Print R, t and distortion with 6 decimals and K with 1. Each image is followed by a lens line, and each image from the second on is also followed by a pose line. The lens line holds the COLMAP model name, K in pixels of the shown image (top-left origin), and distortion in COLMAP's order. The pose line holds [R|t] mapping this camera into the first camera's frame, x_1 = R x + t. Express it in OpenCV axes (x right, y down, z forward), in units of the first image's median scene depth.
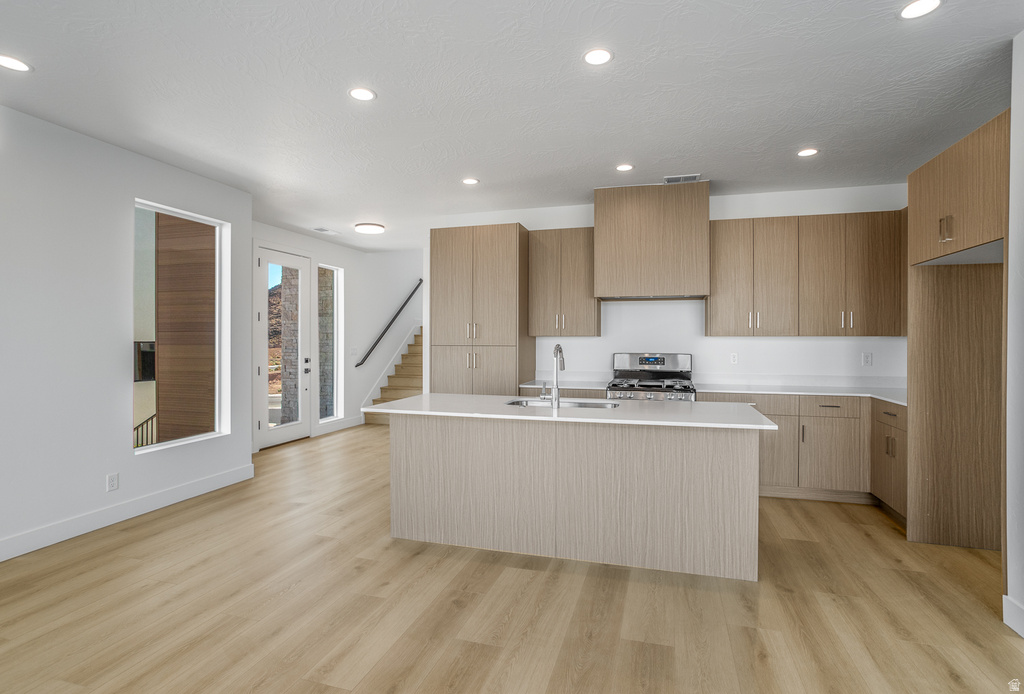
lens RADIAL K [[502.6, 0, 511.4], [0, 502.6, 337.3], [0, 0, 1]] dist [-0.029745, 0.000167]
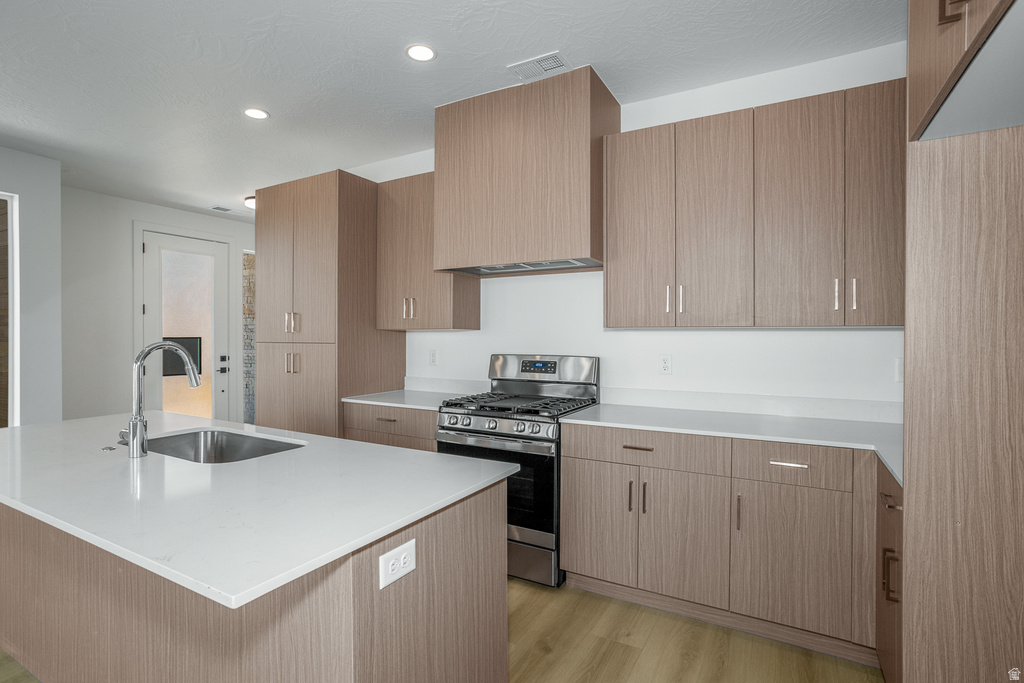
lens RADIAL K [[493.0, 0, 509.9], [0, 493.0, 337.8], [0, 0, 1]] dist [-0.026761, 0.001193]
pose [[0.975683, 0.000727, -0.219185, 0.412747], [0.001042, 0.999968, 0.007959, 0.004811], [0.219184, -0.007994, 0.975651, 0.394997]]
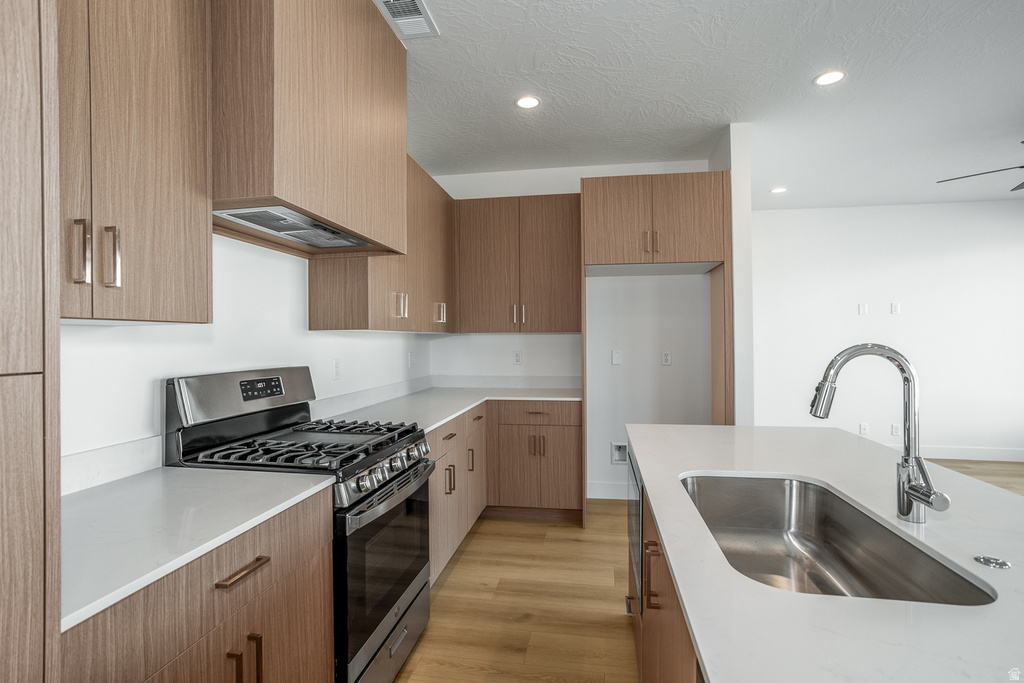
lens RADIAL K [[493.0, 0, 509.9], [0, 493.0, 337.8], [0, 0, 1]] dist [-0.026761, 0.001193]
pose [[-0.116488, 0.001651, 0.993191, -0.149059], [0.003549, 0.999993, -0.001246, 0.007871], [-0.993186, 0.003380, -0.116493, 0.909938]]
